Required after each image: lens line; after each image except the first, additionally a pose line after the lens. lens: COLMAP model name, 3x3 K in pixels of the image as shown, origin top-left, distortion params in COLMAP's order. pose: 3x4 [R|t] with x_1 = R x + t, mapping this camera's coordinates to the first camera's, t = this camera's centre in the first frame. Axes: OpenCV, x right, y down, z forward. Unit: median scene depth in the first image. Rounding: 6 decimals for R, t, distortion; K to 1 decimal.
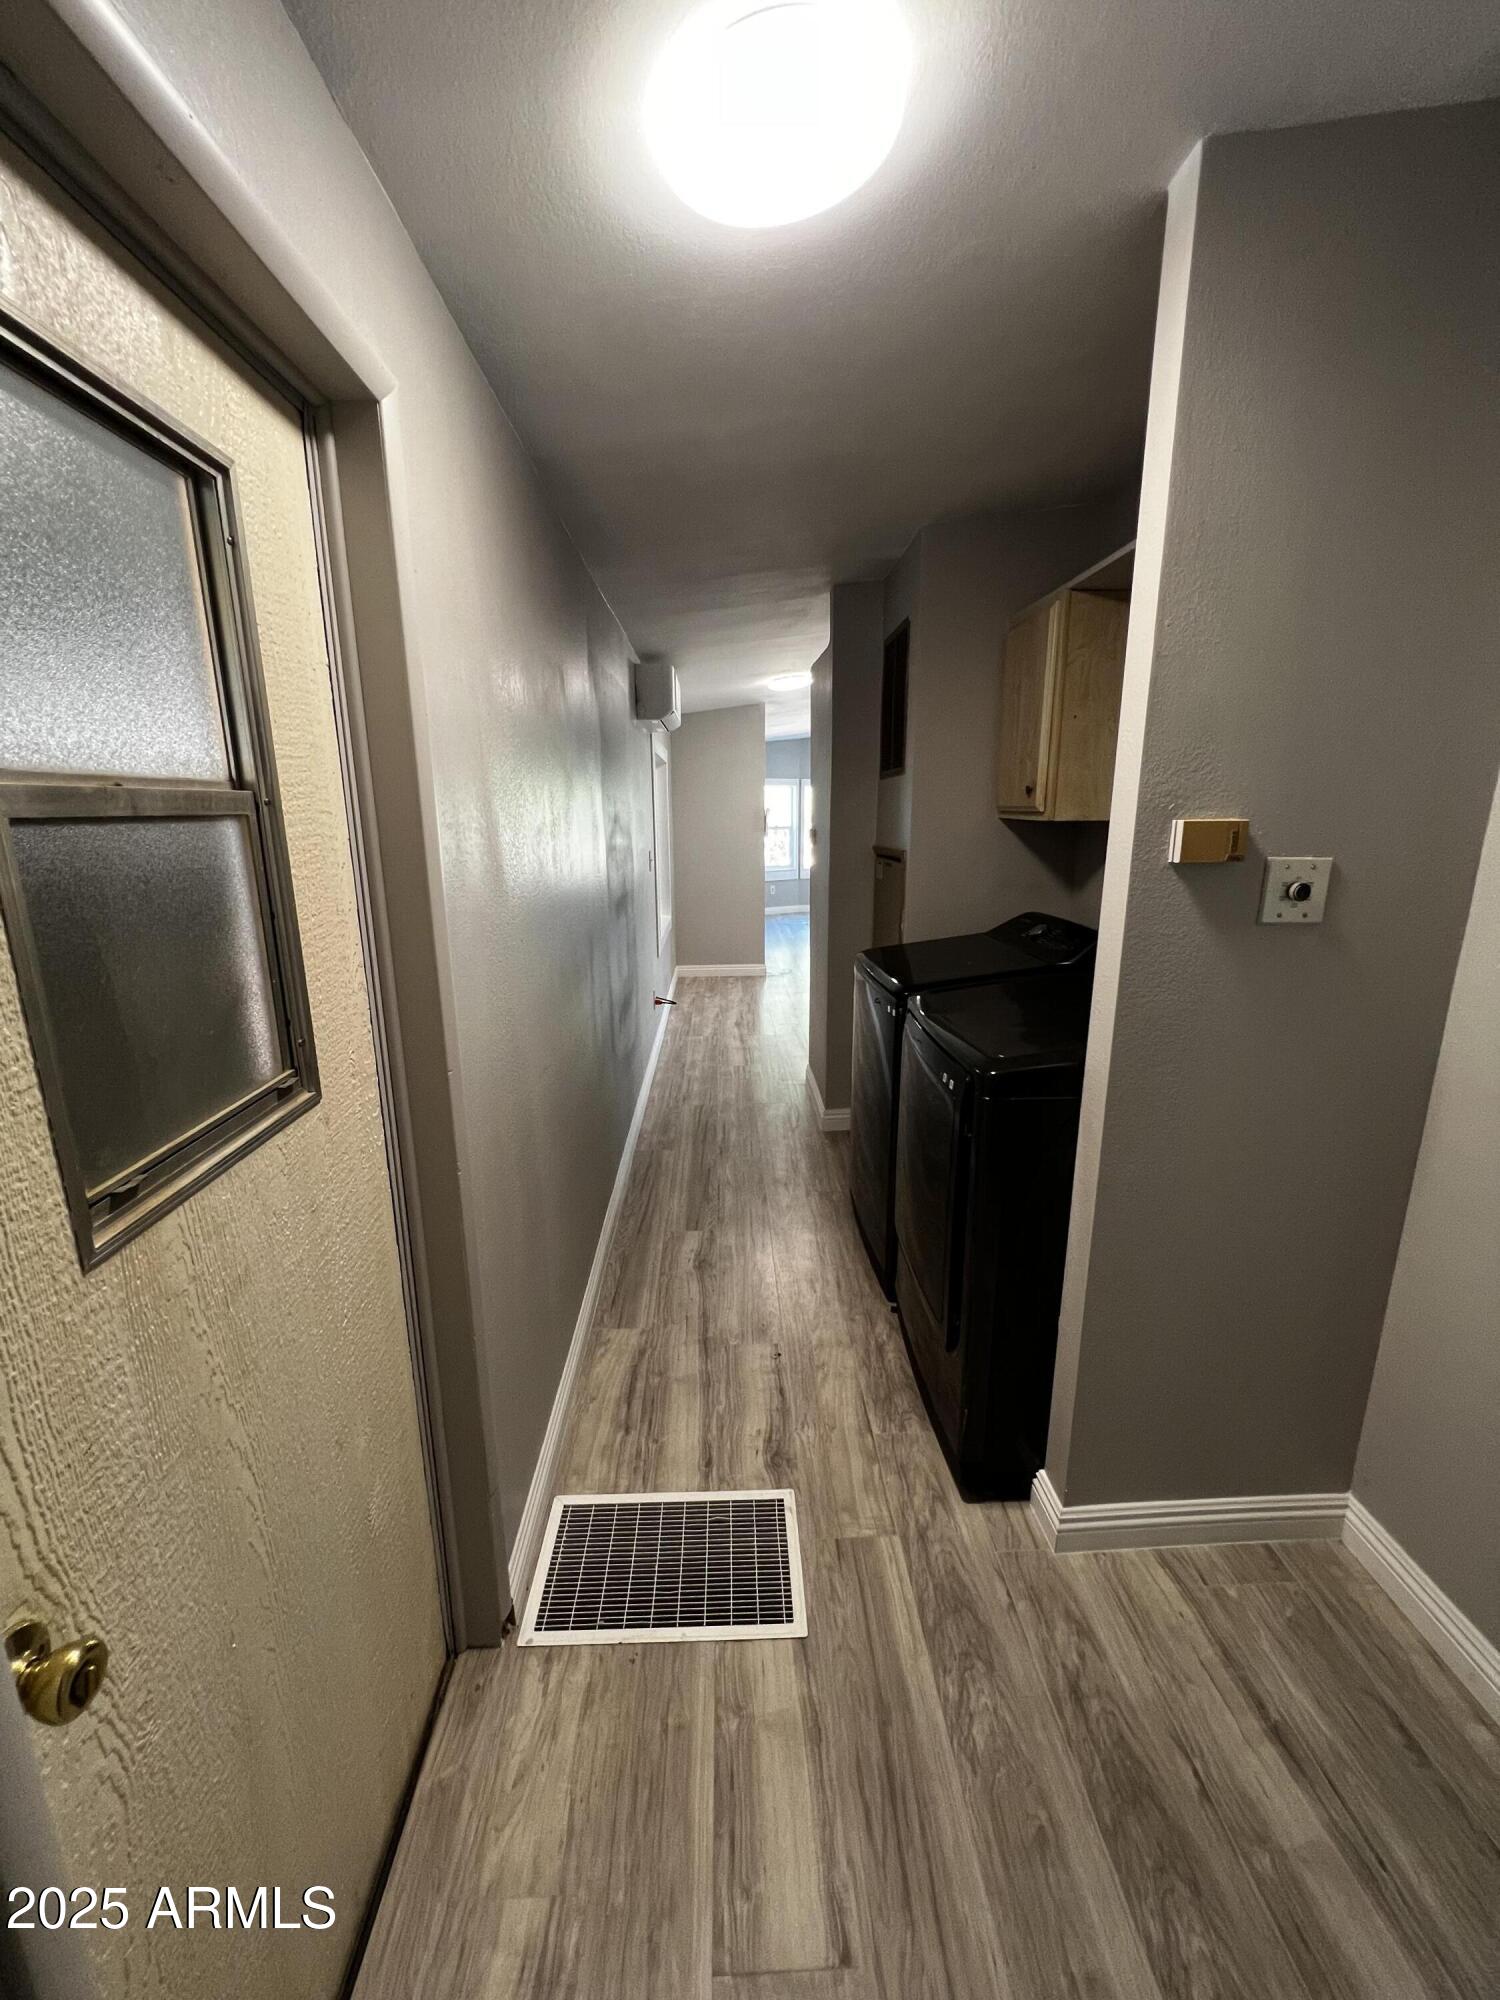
lens RADIAL K [[803.6, 0, 753.0], [0, 803.6, 1000.7], [0, 0, 1]] dist [-0.002769, 0.000835]
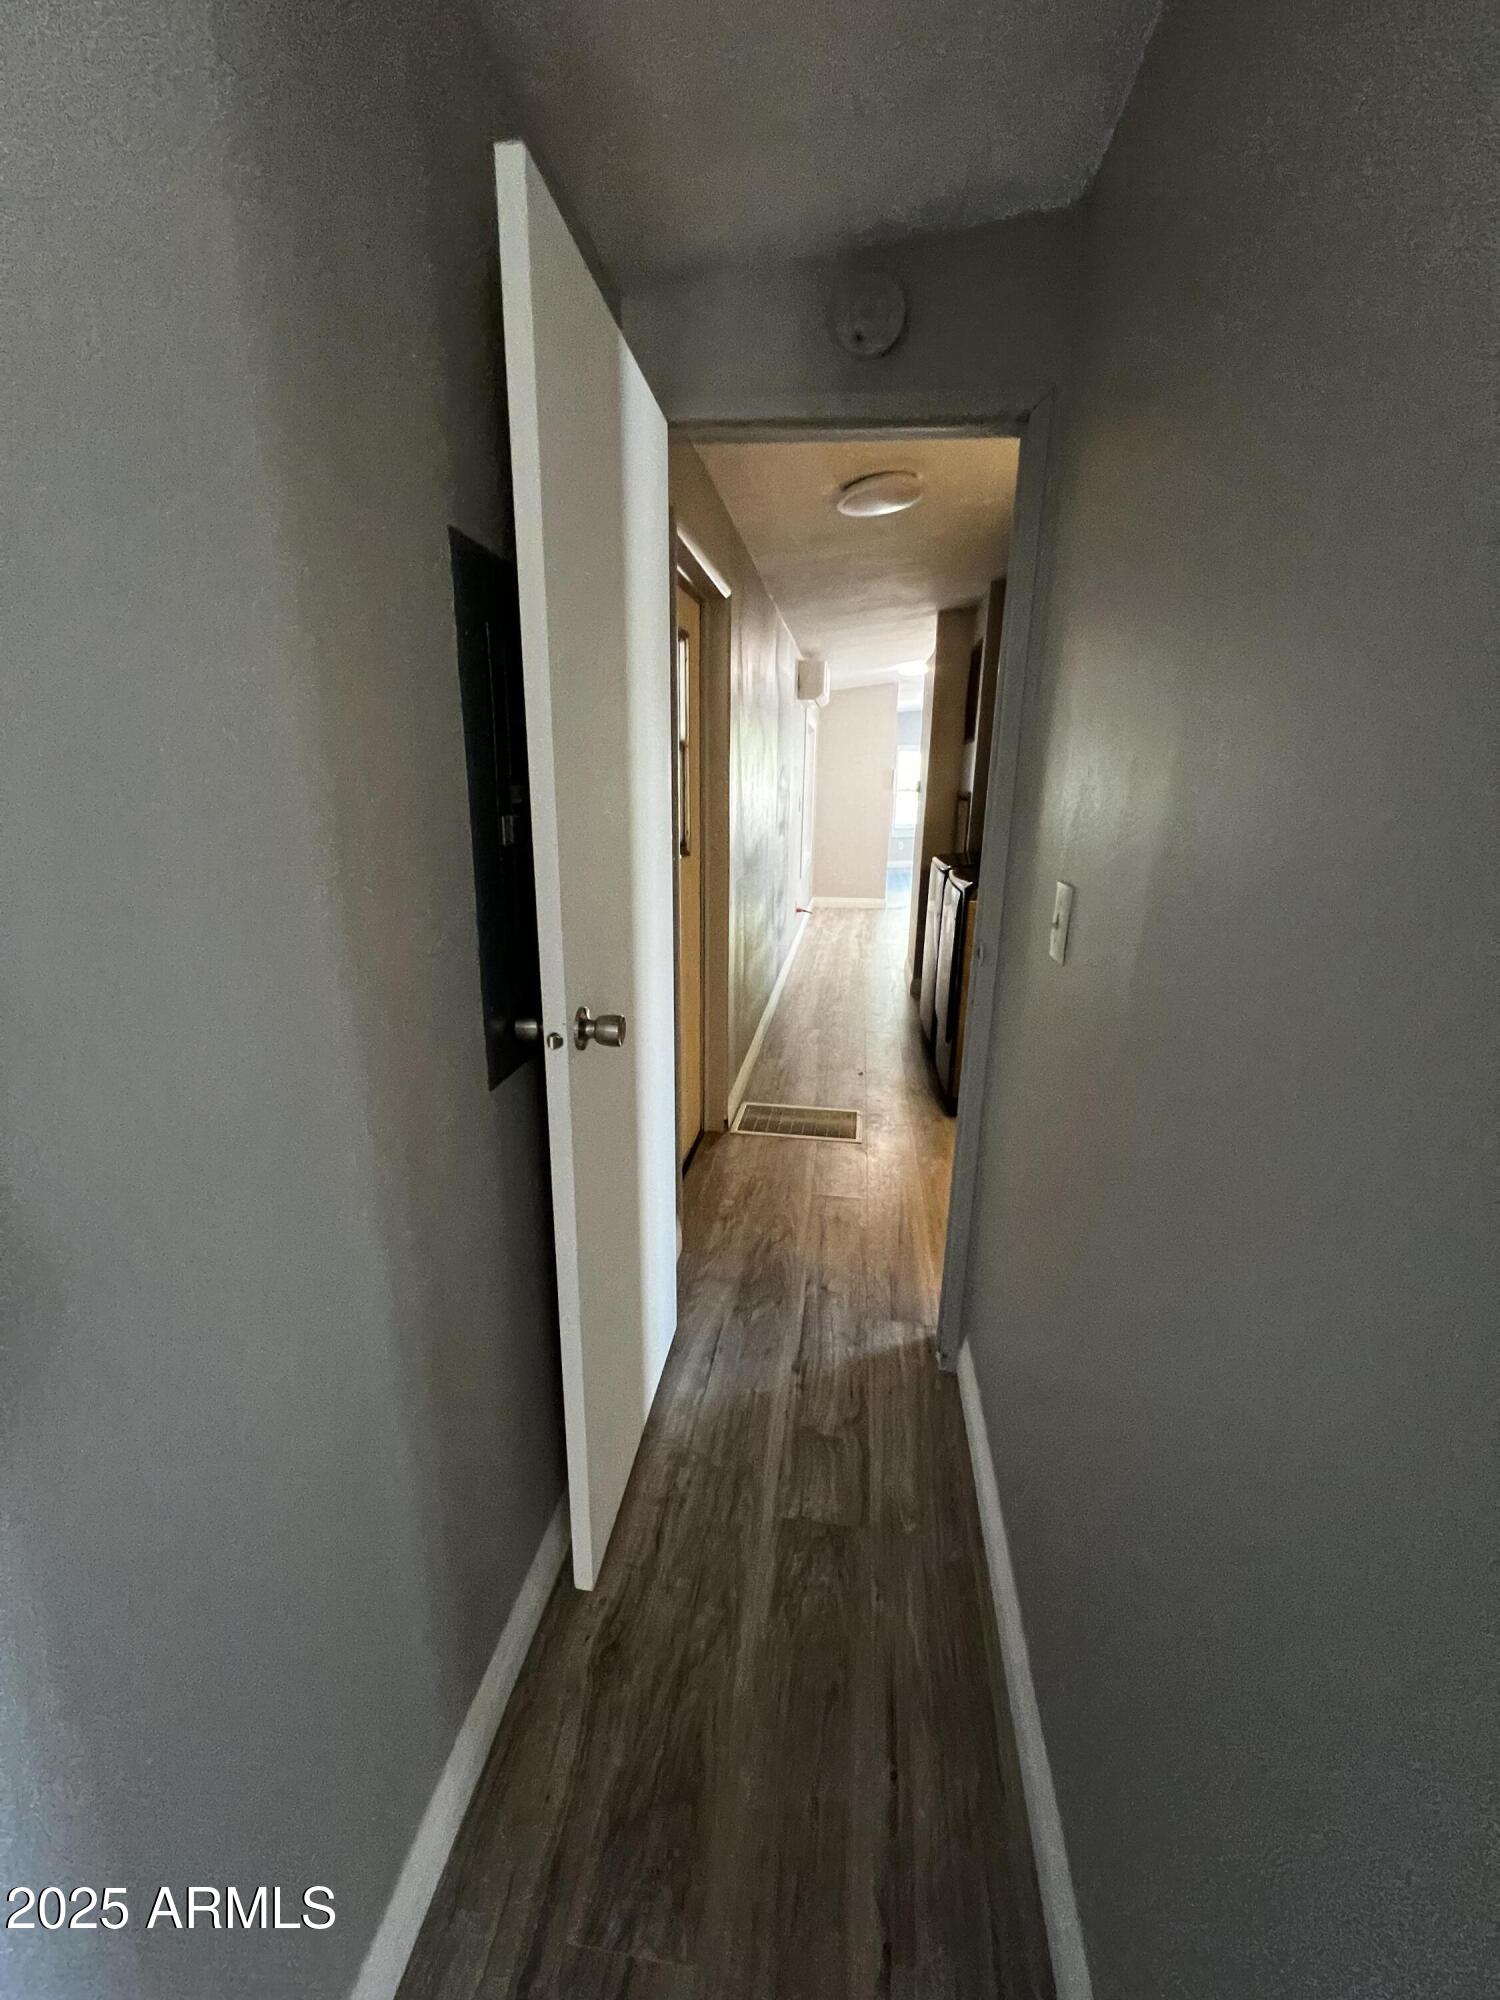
lens RADIAL K [[803.6, 0, 753.9], [0, 803.6, 1006.7], [0, 0, 1]] dist [-0.002769, 0.000835]
pose [[0.985483, 0.067456, -0.155800, 0.030164], [-0.059594, 0.996729, 0.054596, 0.097624], [0.158974, -0.044518, 0.986279, -0.365821]]
